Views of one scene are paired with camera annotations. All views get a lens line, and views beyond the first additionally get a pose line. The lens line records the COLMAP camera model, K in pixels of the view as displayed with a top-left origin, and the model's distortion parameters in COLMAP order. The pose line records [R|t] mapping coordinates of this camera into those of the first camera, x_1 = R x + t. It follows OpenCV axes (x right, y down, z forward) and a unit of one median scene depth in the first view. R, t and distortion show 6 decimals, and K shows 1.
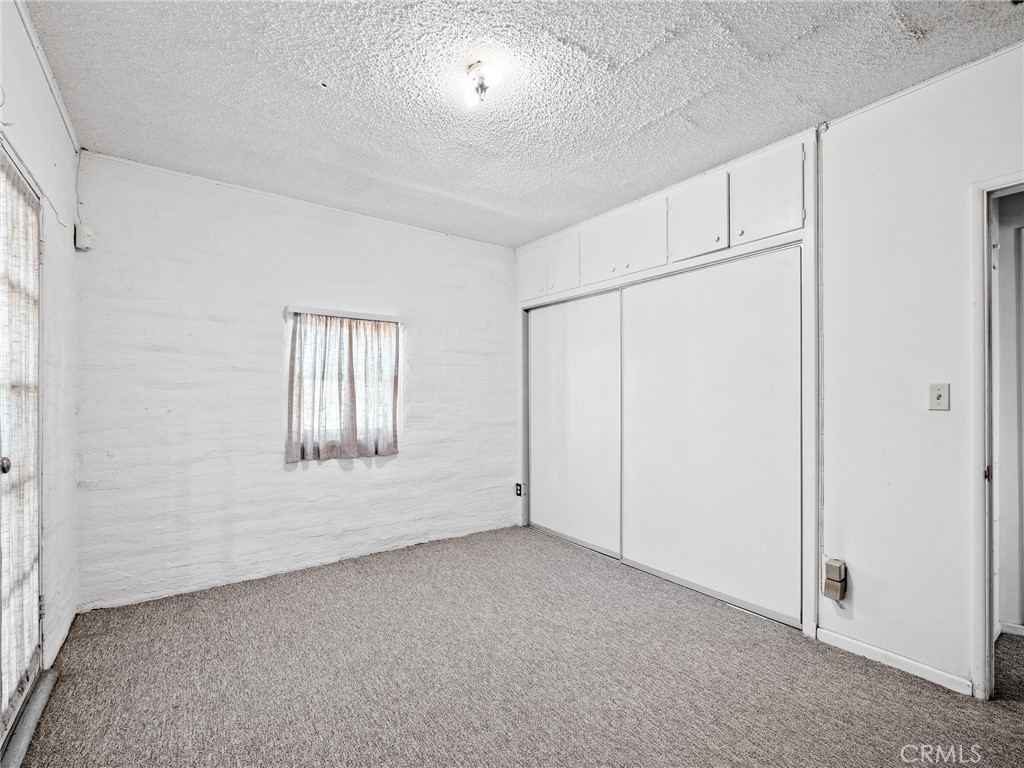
lens RADIAL K [[480.0, 0, 484.1], [0, 480.0, 395.7], [0, 0, 1]] dist [0.000126, -0.002816]
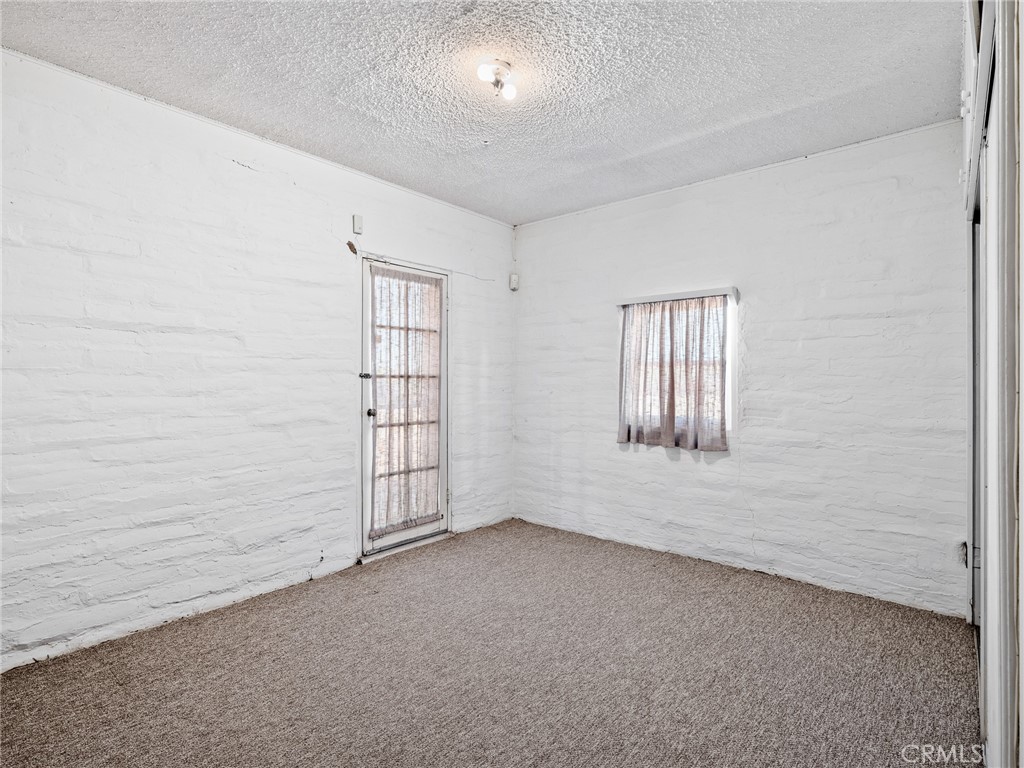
lens RADIAL K [[508.7, 0, 512.7], [0, 508.7, 380.8], [0, 0, 1]] dist [-0.005295, 0.001151]
pose [[0.257634, -0.000641, -0.966242, 0.615370], [-0.003921, 0.999991, -0.001708, 0.001213], [0.966234, 0.004229, 0.257630, 0.437380]]
